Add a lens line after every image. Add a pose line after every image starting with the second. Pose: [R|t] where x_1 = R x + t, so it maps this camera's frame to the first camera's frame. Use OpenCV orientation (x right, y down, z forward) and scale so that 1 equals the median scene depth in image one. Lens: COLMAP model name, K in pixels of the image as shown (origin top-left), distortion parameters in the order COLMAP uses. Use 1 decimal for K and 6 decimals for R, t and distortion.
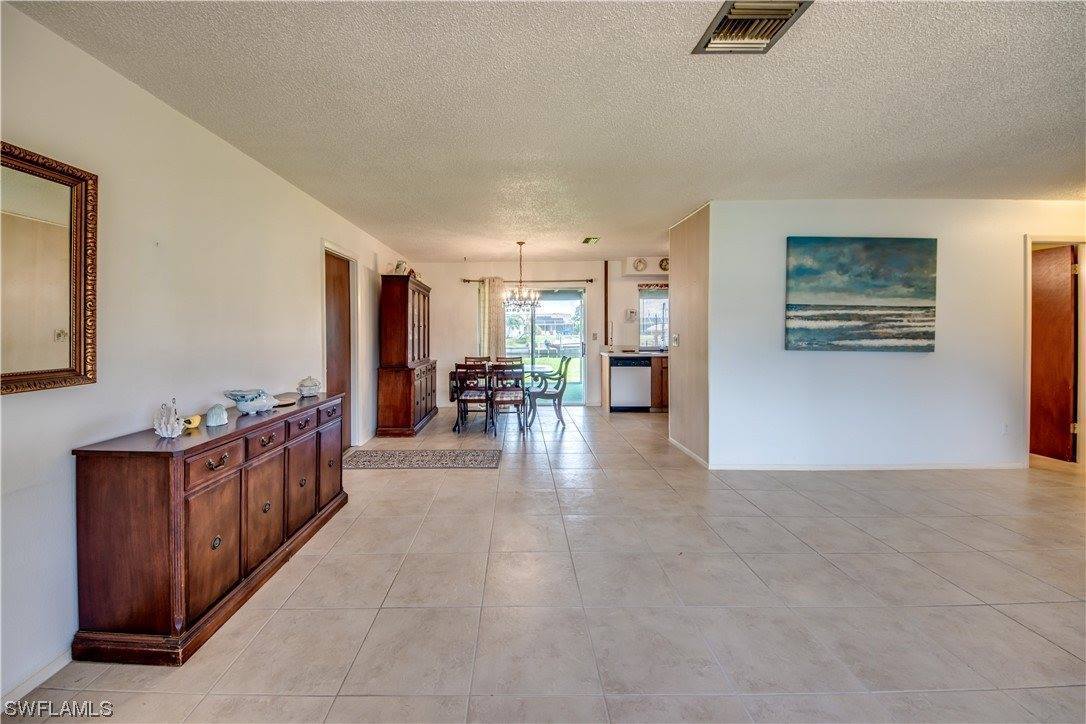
lens RADIAL K [[413.7, 0, 520.5], [0, 413.7, 330.8], [0, 0, 1]] dist [0.006193, -0.008235]
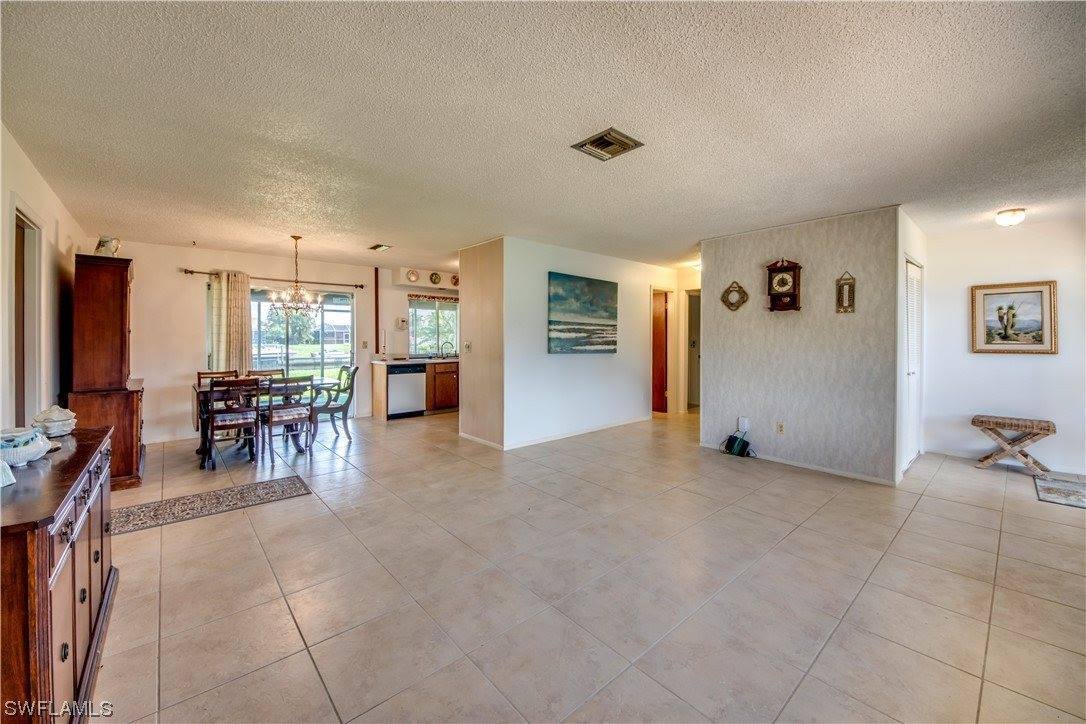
lens RADIAL K [[413.7, 0, 546.0], [0, 413.7, 339.0], [0, 0, 1]] dist [0.006193, -0.008235]
pose [[0.737703, 0.005389, 0.675104, -0.231792], [-0.005170, 0.999984, -0.002332, 0.000845], [-0.675105, -0.001770, 0.737719, -0.000418]]
